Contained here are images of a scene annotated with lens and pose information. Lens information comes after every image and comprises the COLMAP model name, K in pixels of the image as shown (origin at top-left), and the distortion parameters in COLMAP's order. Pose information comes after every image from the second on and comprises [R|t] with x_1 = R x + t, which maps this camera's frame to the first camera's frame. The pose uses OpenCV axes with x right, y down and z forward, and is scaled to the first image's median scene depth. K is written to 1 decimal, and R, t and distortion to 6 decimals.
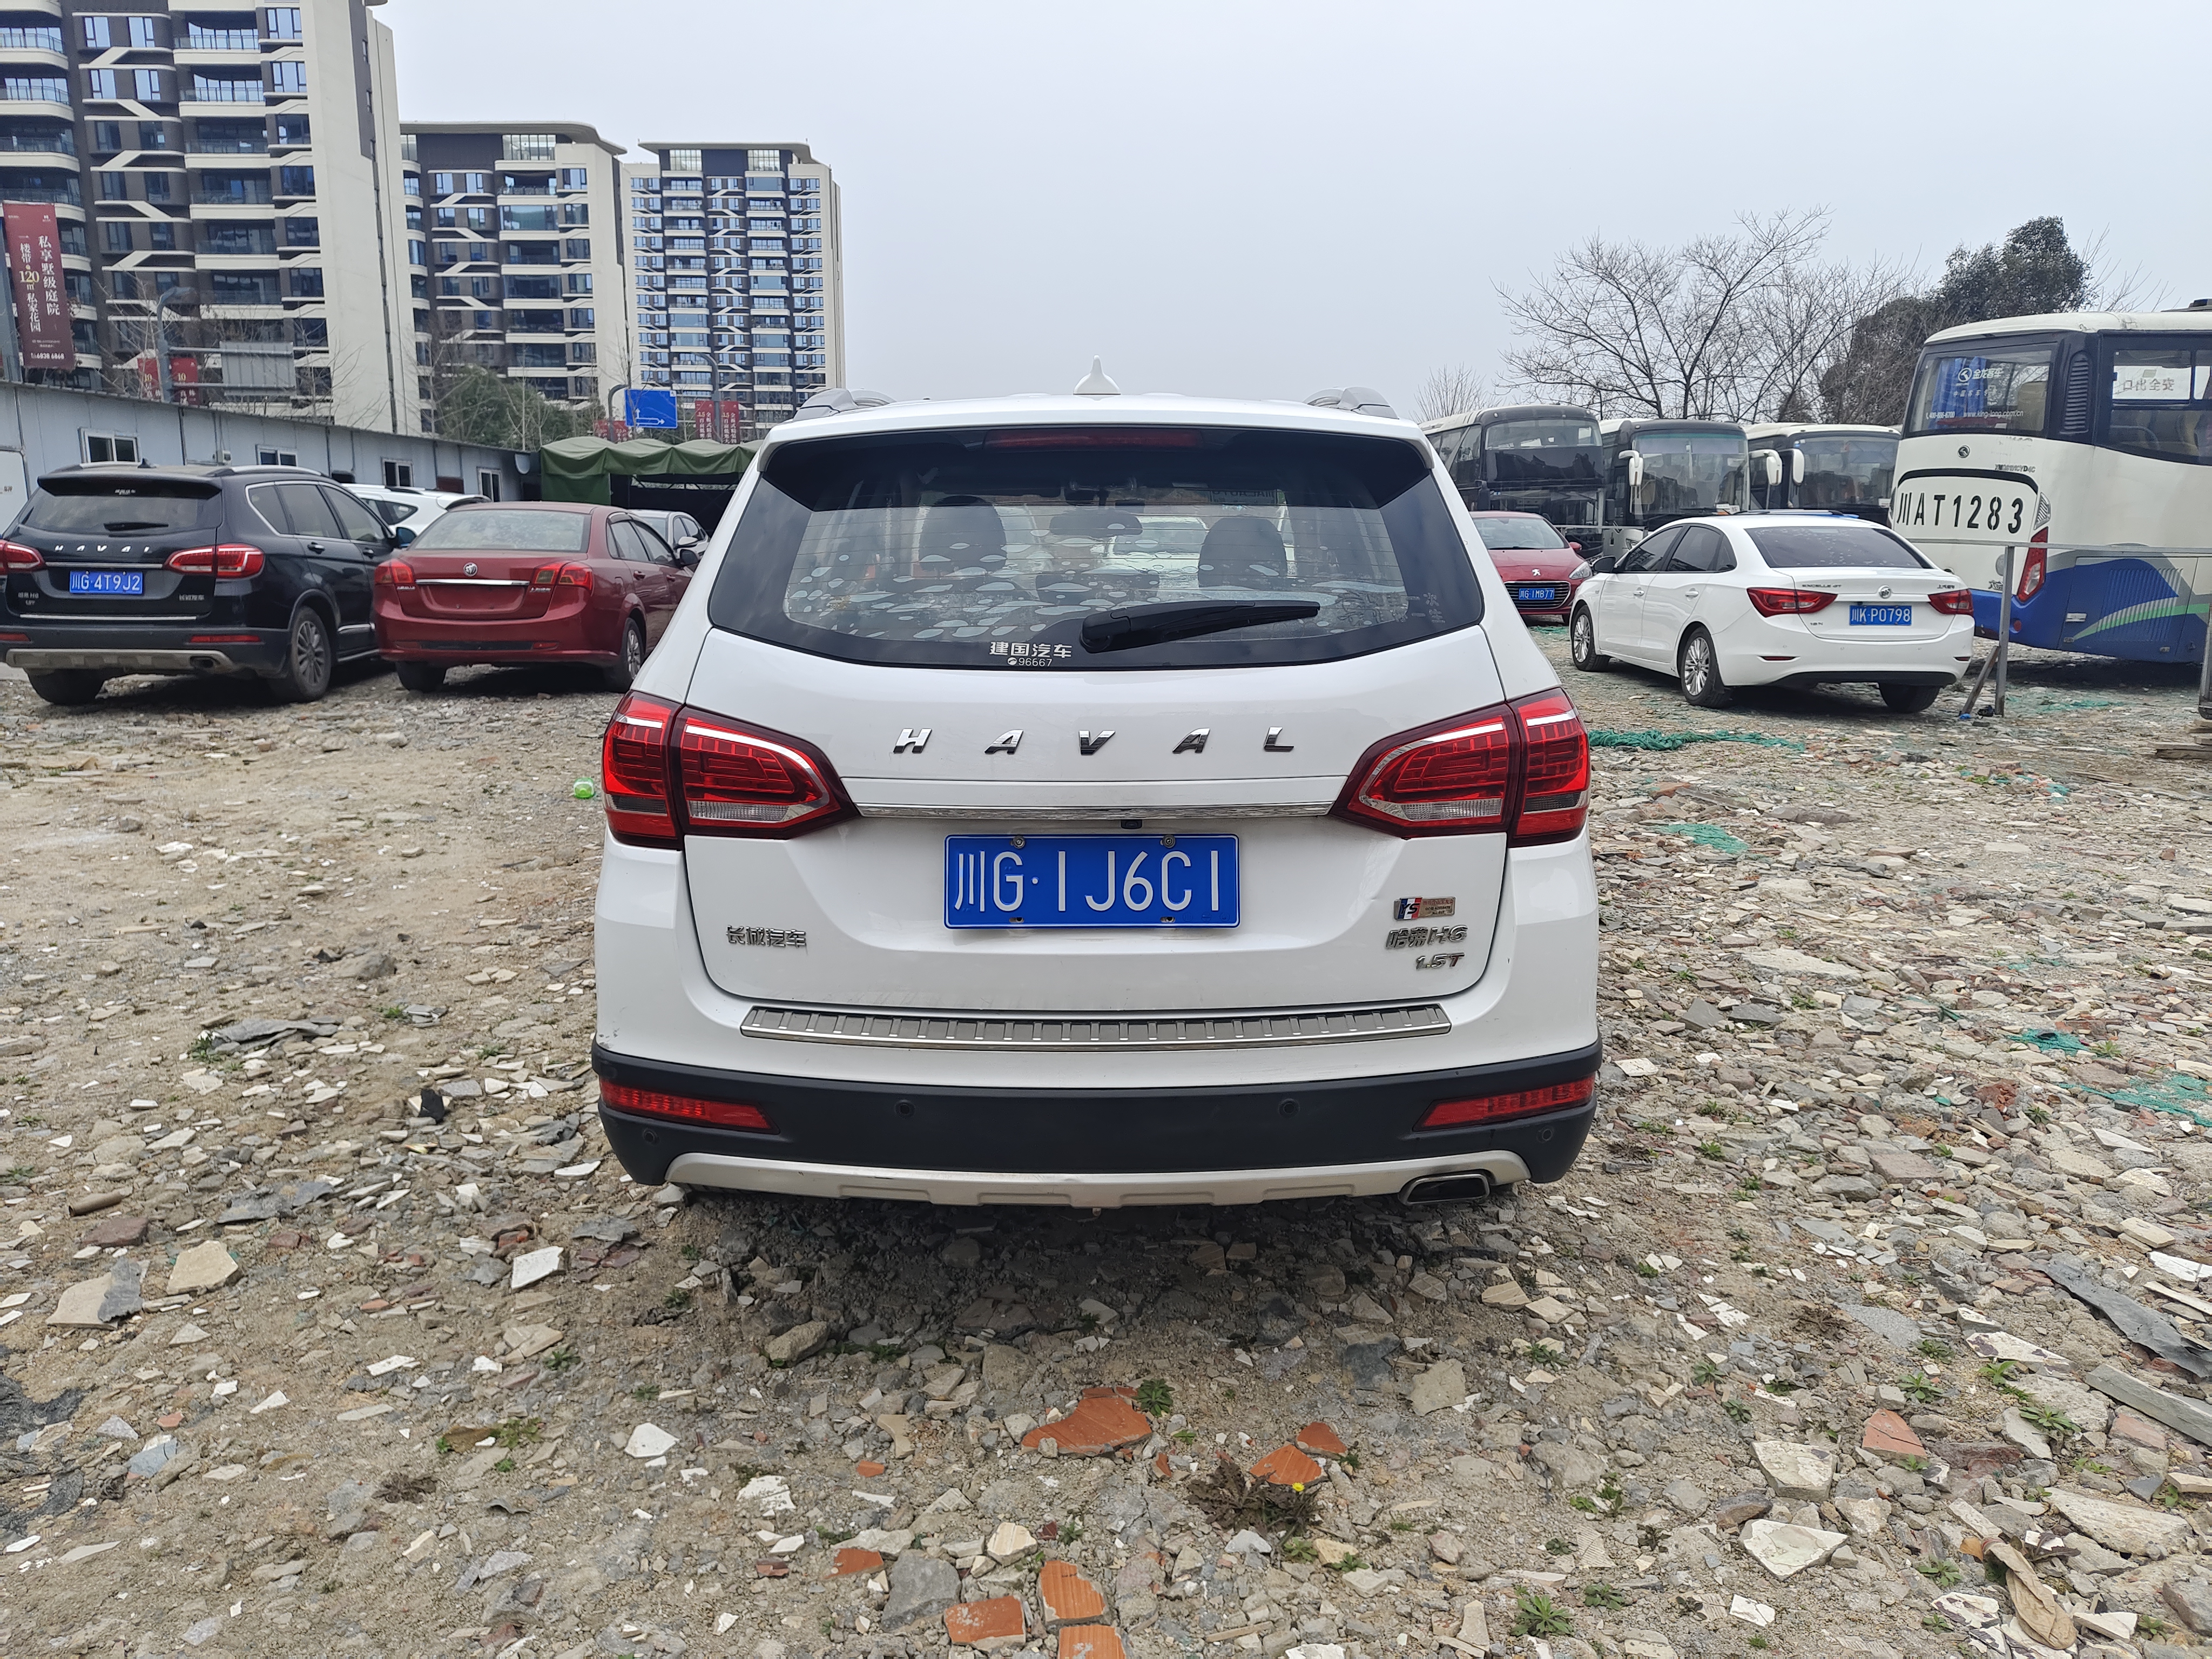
lens RADIAL K [[1513.2, 0, 1106.0], [0, 1513.2, 829.5], [0, 0, 1]] dist [0.064090, -0.071869]
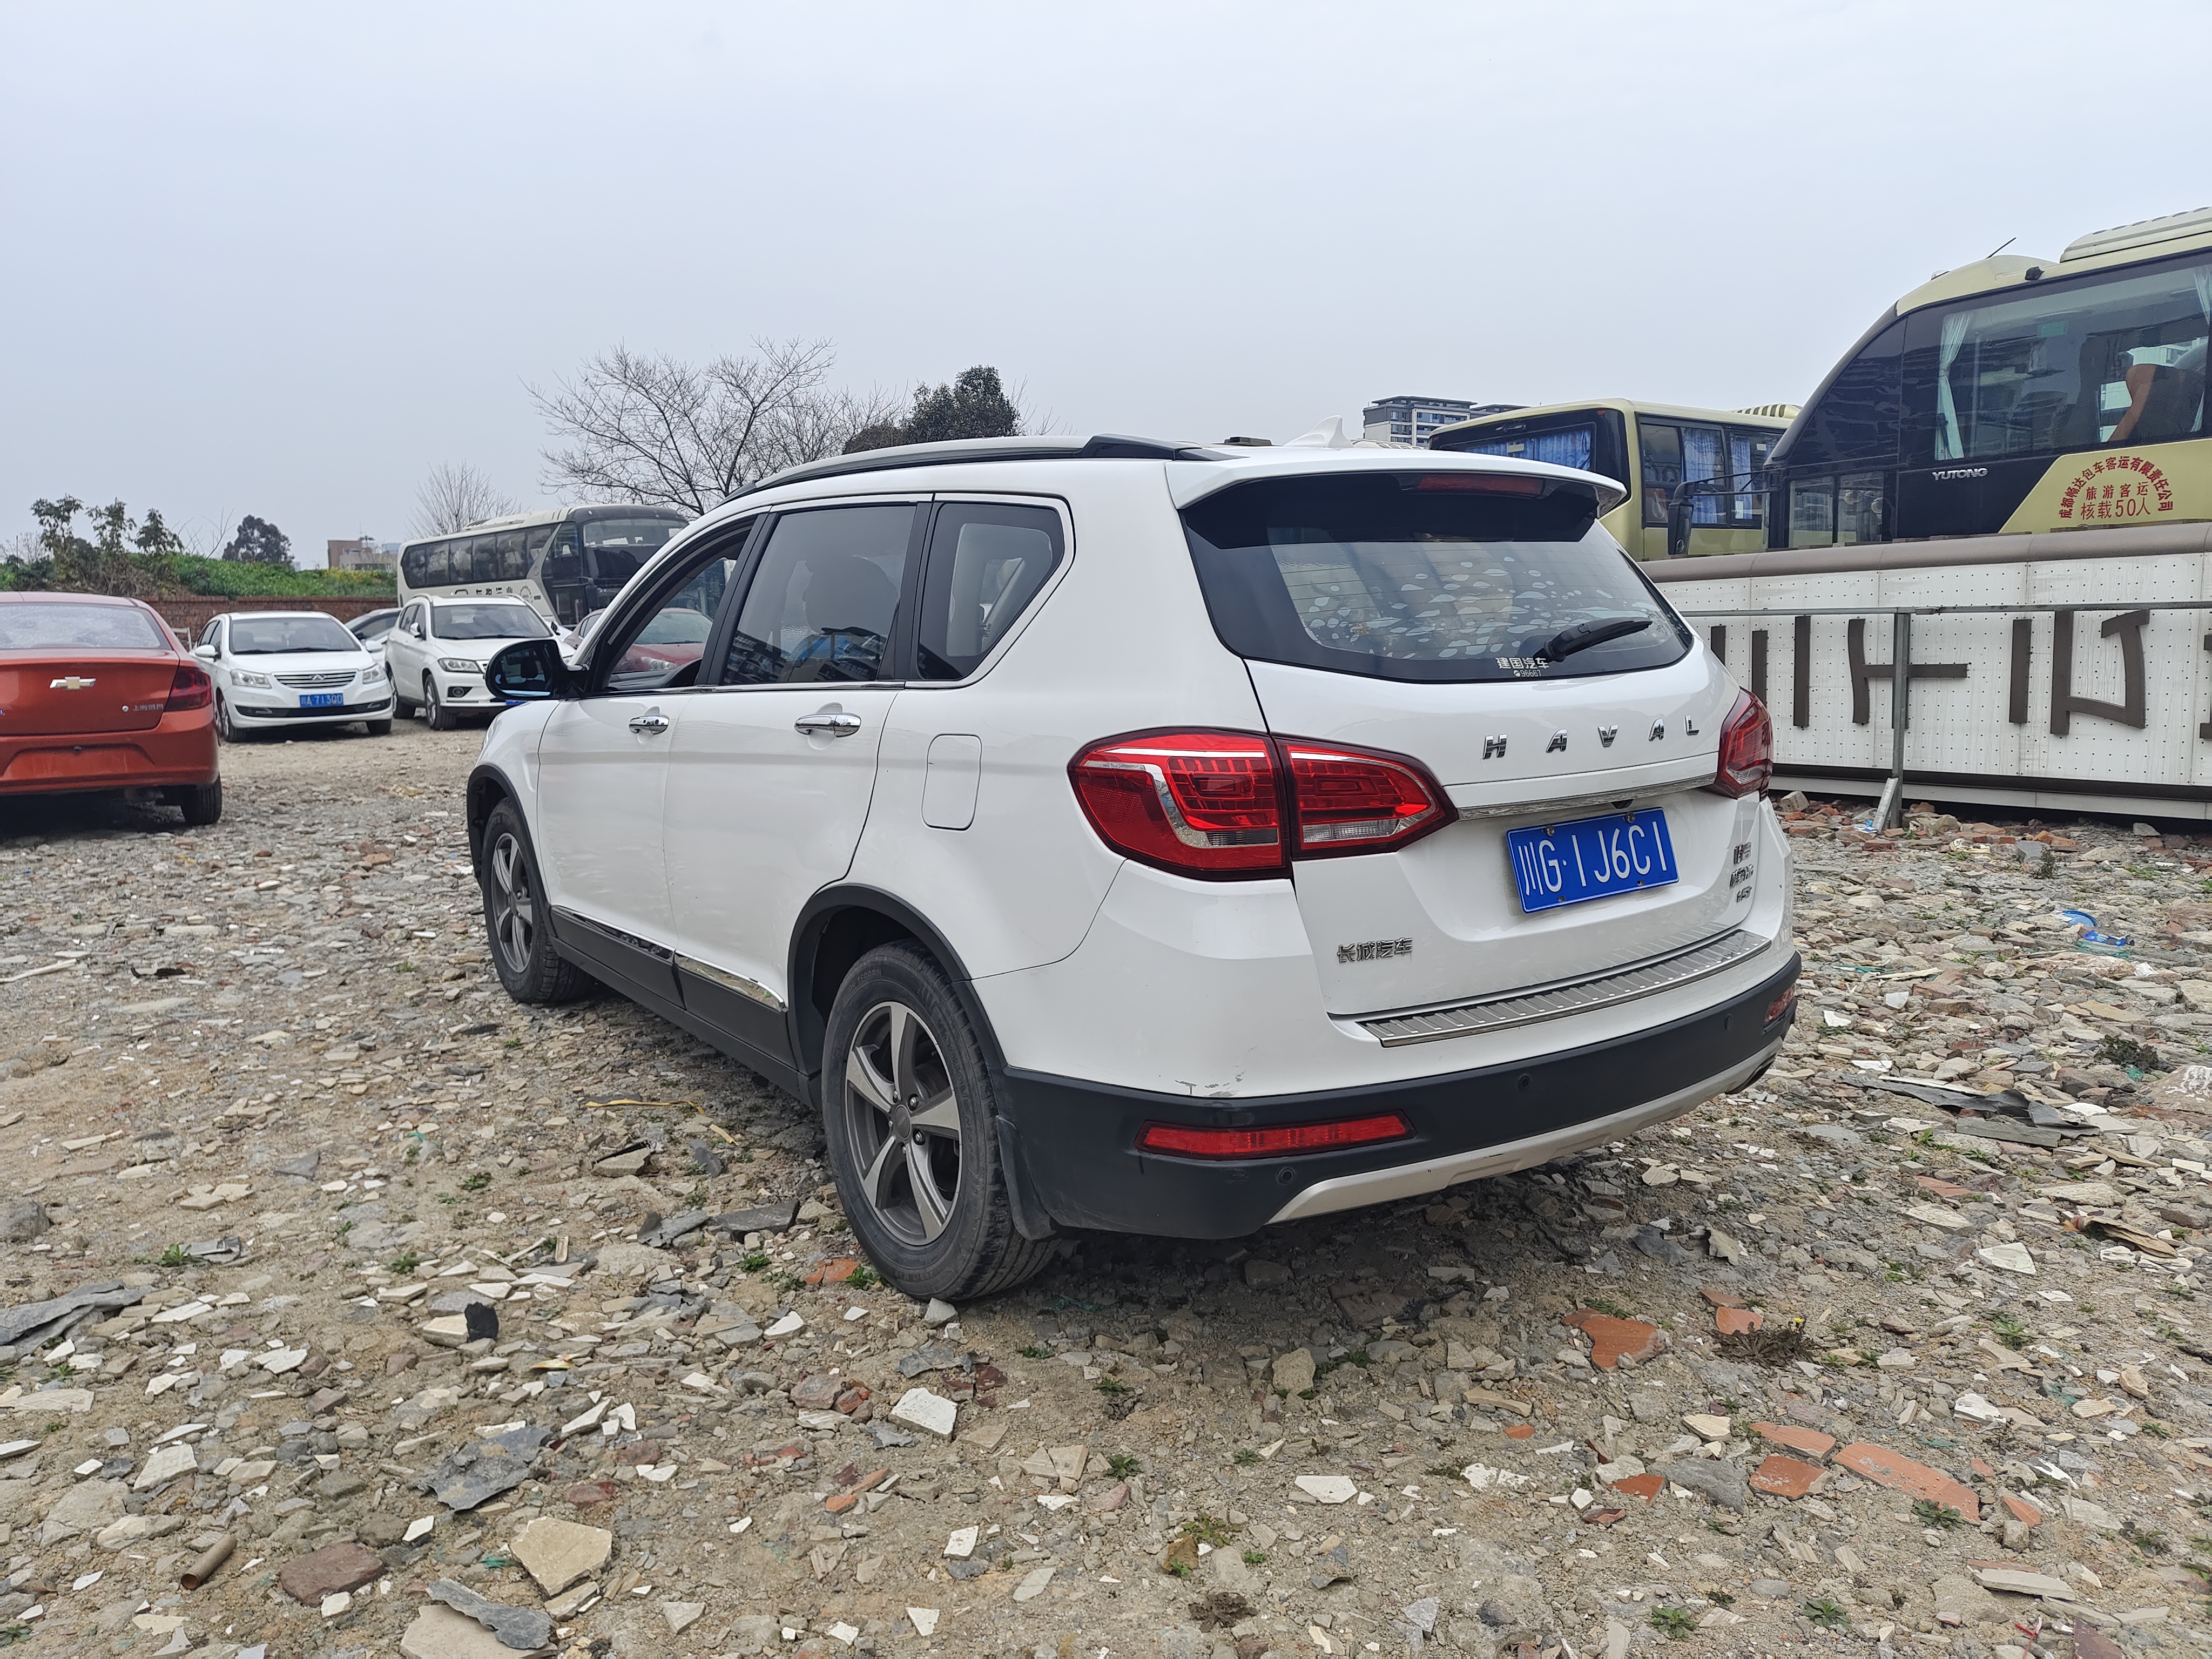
lens RADIAL K [[1513.7, 0, 1106.0], [0, 1513.7, 829.5], [0, 0, 1]] dist [0.038990, -0.029695]
pose [[0.808681, -0.097497, 0.580111, -0.849091], [0.134592, 0.990676, -0.021124, -0.011417], [-0.572642, 0.095161, 0.814263, 0.230681]]
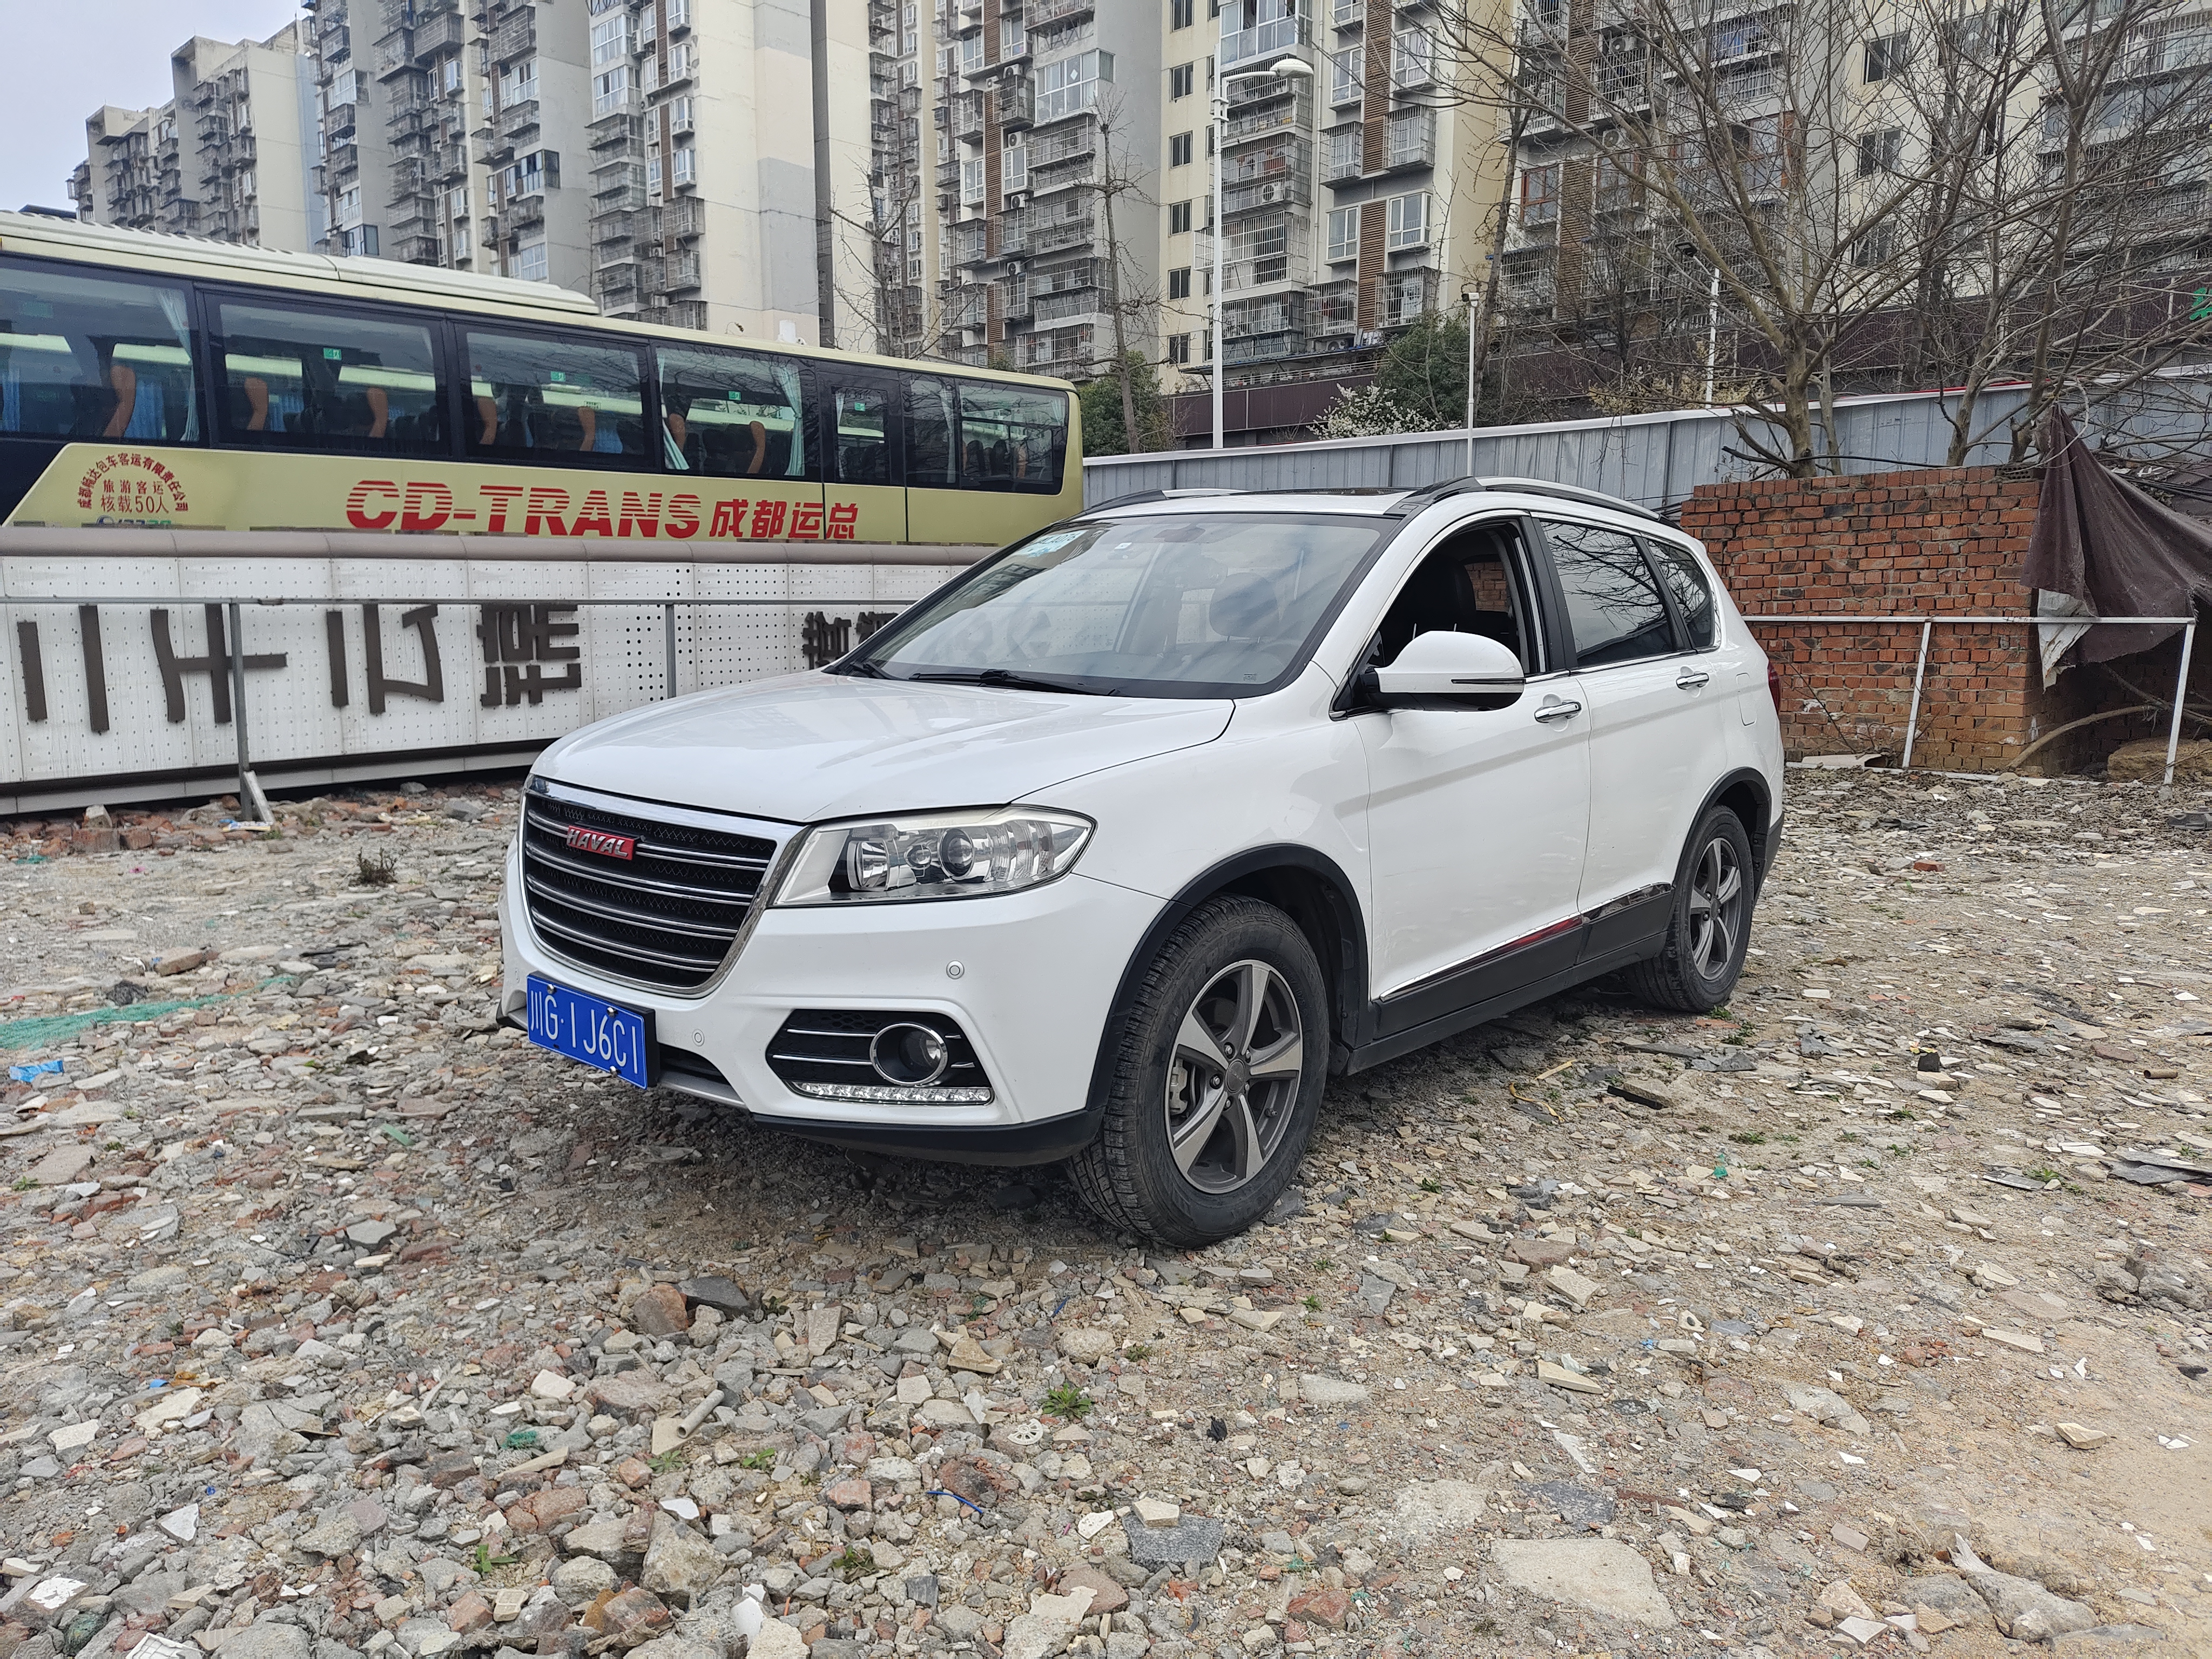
lens RADIAL K [[1485.6, 0, 1106.0], [0, 1485.6, 829.5], [0, 0, 1]] dist [-0.008031, -0.003645]
pose [[-0.744946, -0.114980, 0.657141, -0.978108], [0.117548, 0.947001, 0.298951, -0.558376], [-0.656687, 0.299948, -0.691949, 2.882432]]
